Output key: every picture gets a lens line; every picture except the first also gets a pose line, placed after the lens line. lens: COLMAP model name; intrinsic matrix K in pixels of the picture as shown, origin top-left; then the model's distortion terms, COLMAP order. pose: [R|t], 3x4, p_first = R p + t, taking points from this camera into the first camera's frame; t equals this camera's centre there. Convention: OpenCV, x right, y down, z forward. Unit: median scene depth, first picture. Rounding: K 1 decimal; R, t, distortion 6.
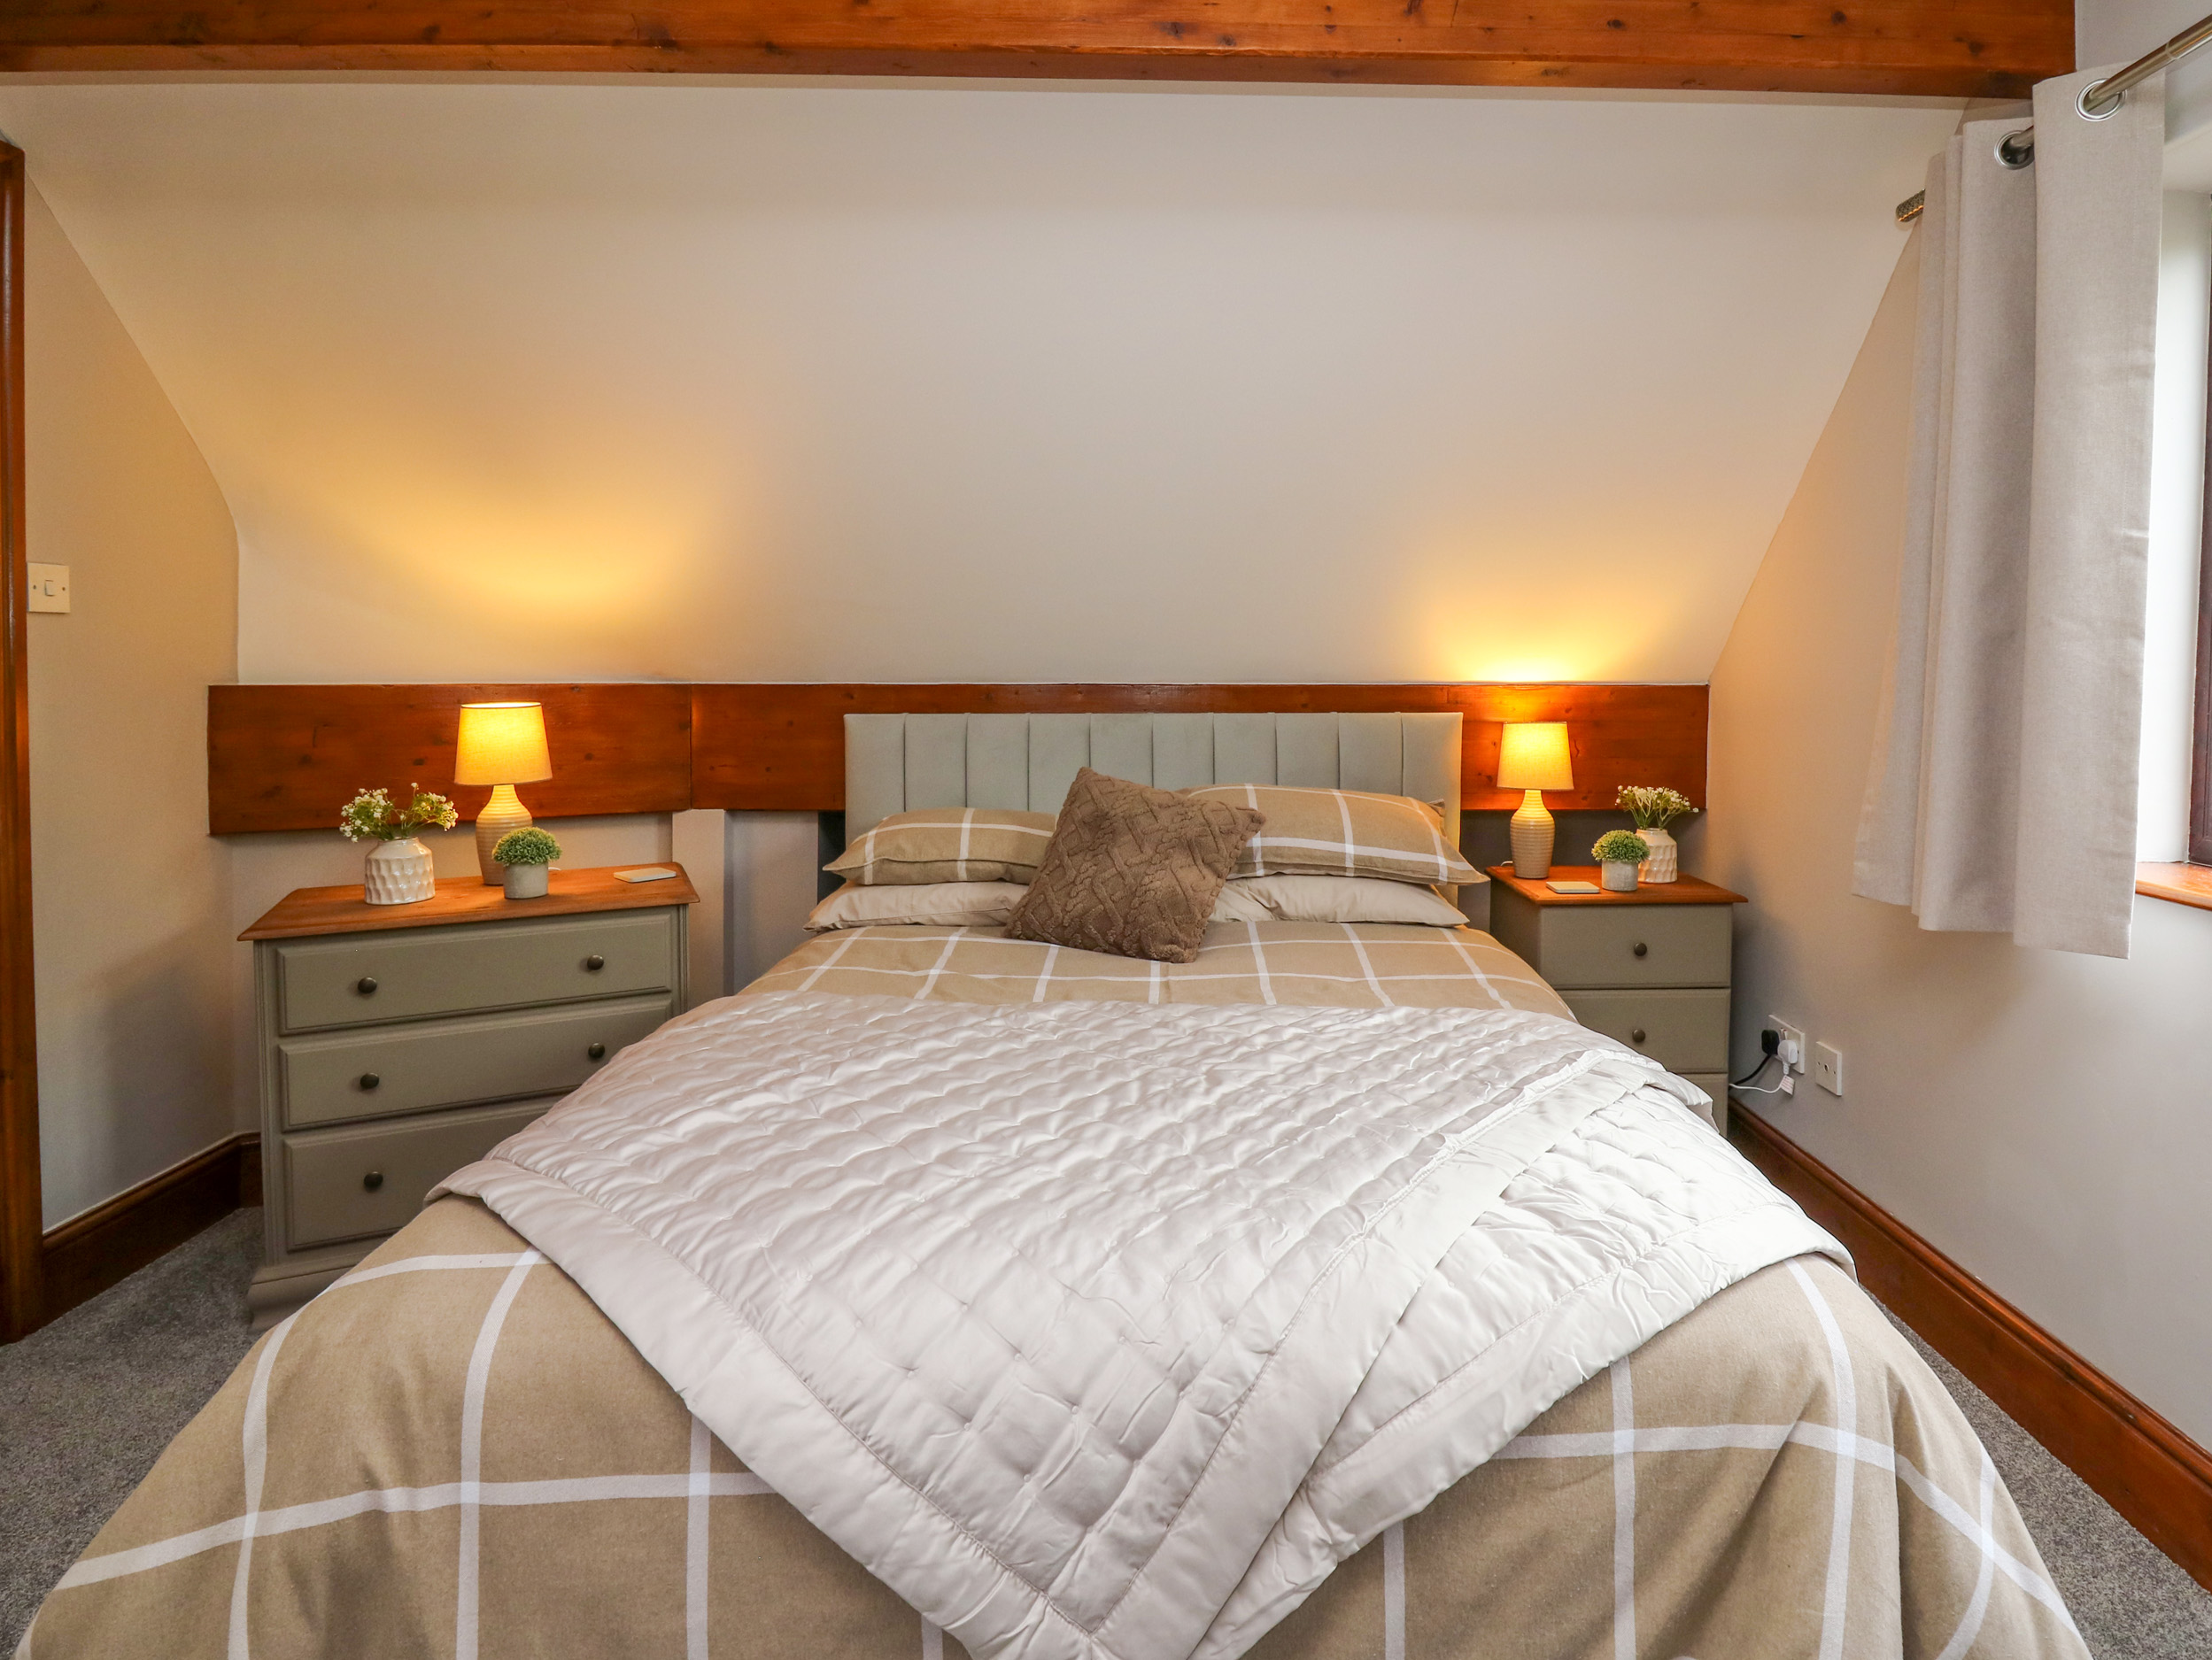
lens RADIAL K [[1257.2, 0, 1113.3], [0, 1257.2, 634.1], [0, 0, 1]] dist [-0.010284, -0.001439]
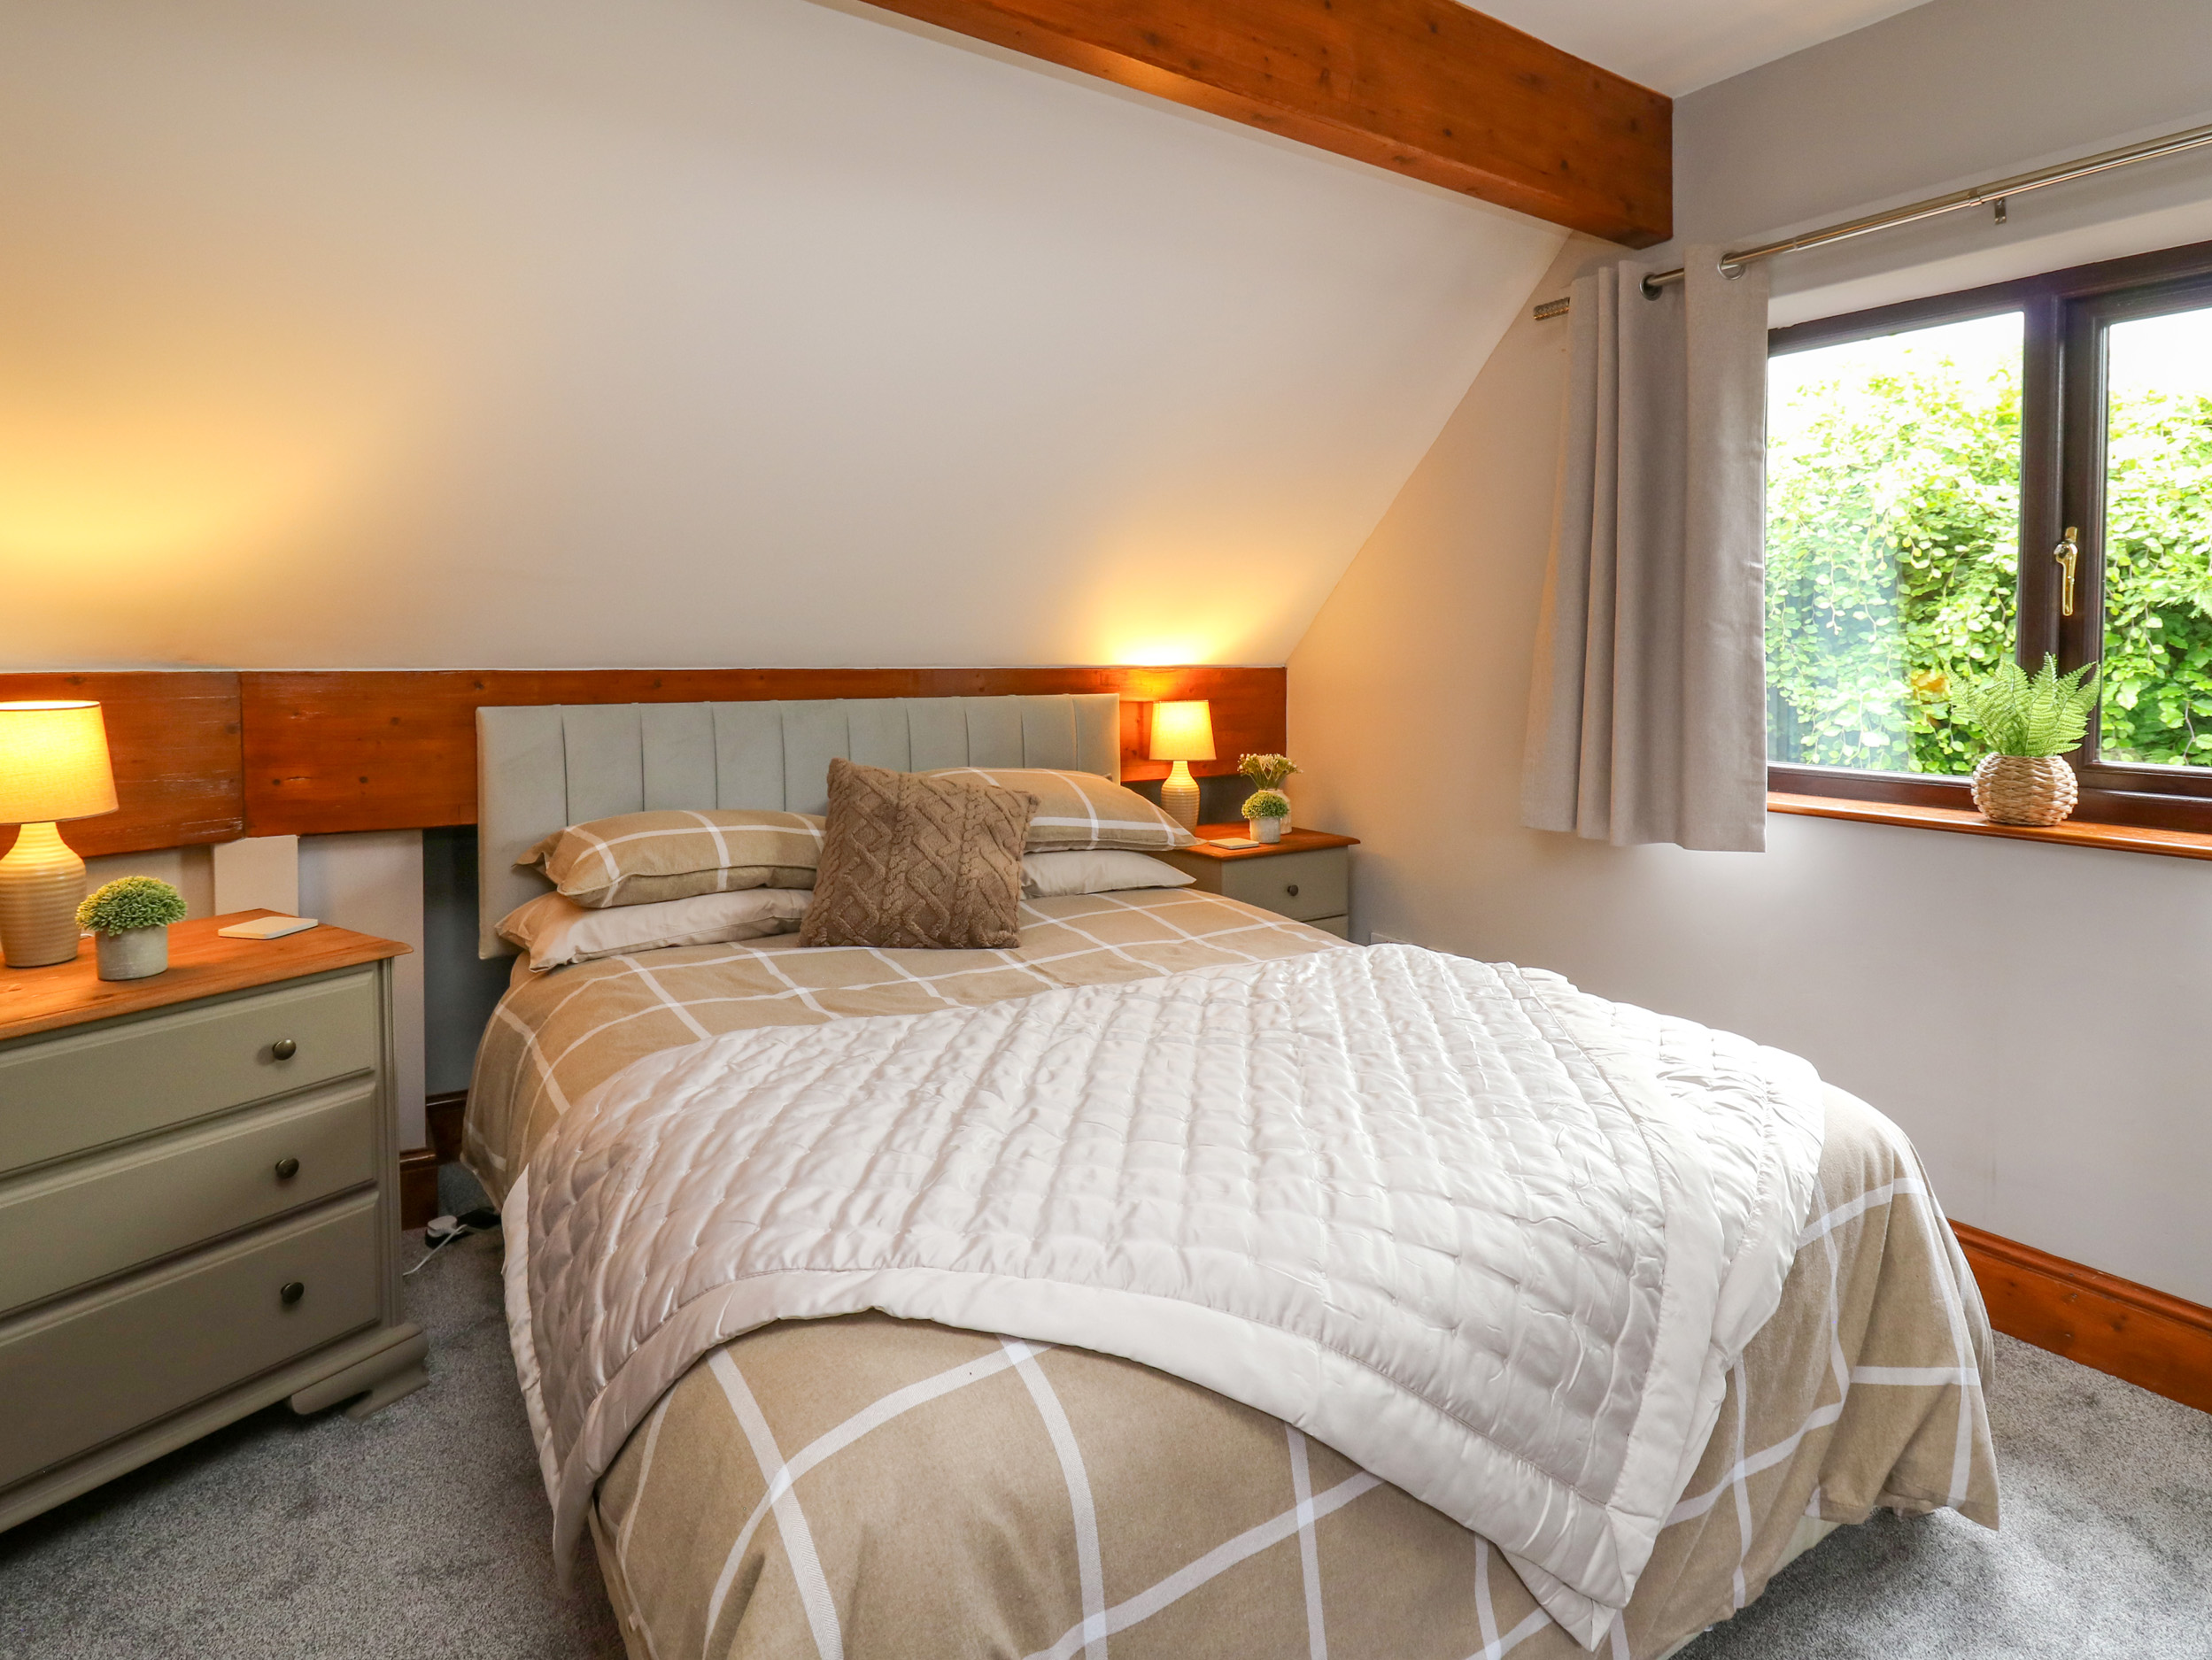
lens RADIAL K [[1249.2, 0, 1110.4], [0, 1249.2, 611.8], [0, 0, 1]] dist [-0.002250, -0.001434]
pose [[0.835959, 0.019265, 0.548454, -0.382011], [-0.018251, 0.999807, -0.007302, -0.000641], [-0.548489, -0.003906, 0.836149, 0.109095]]
